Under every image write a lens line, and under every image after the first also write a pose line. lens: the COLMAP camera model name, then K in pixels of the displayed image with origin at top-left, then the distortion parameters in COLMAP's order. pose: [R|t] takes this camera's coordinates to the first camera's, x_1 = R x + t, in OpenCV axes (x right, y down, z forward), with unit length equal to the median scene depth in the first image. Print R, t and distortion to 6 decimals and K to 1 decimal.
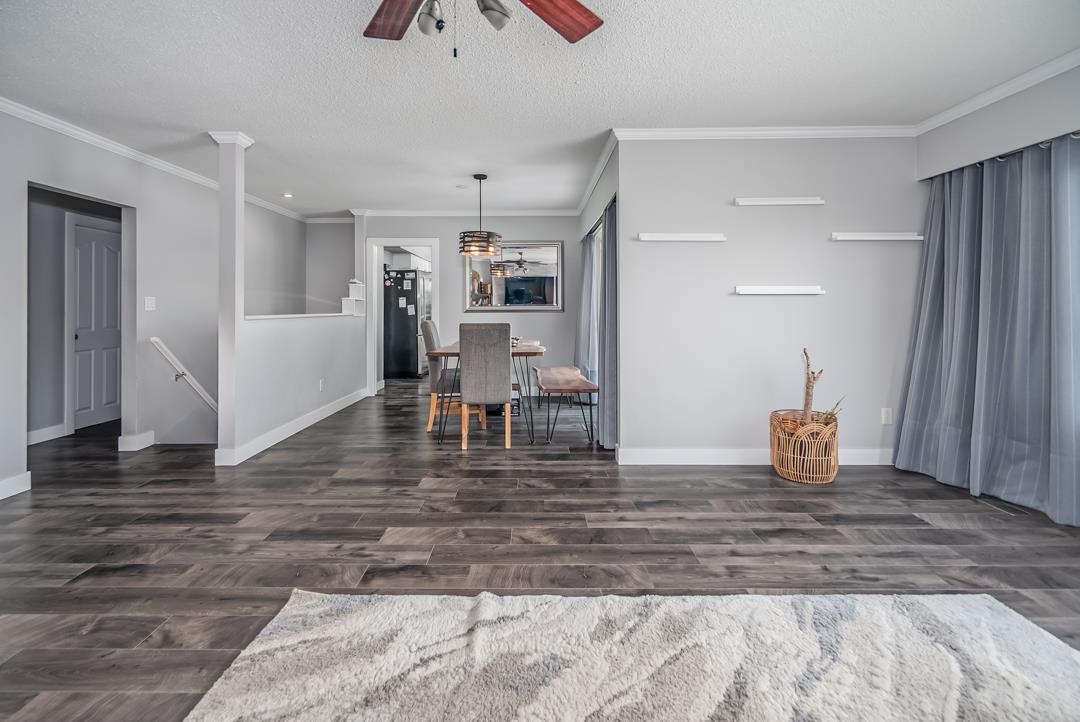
lens RADIAL K [[516.0, 0, 515.0], [0, 516.0, 306.6], [0, 0, 1]] dist [-0.002249, 0.000366]
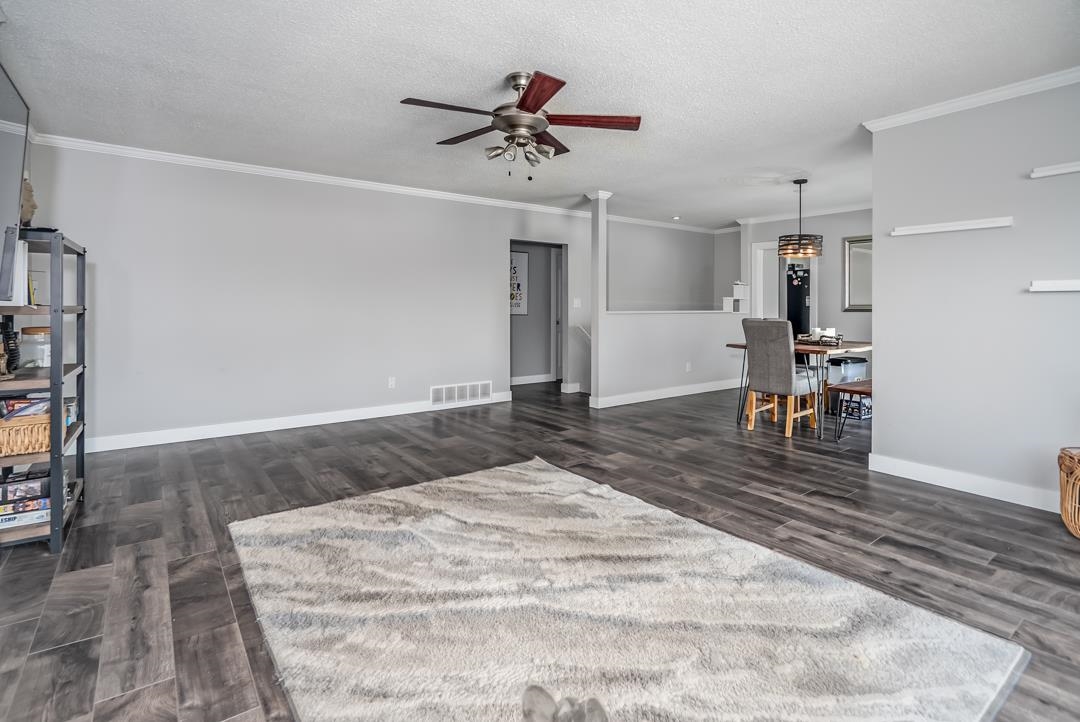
lens RADIAL K [[523.8, 0, 546.3], [0, 523.8, 307.0], [0, 0, 1]] dist [-0.002170, -0.000905]
pose [[0.615152, 0.006269, -0.788384, 0.837160], [-0.001975, 0.999978, 0.006410, -0.005709], [0.788406, -0.002386, 0.615150, -0.111381]]
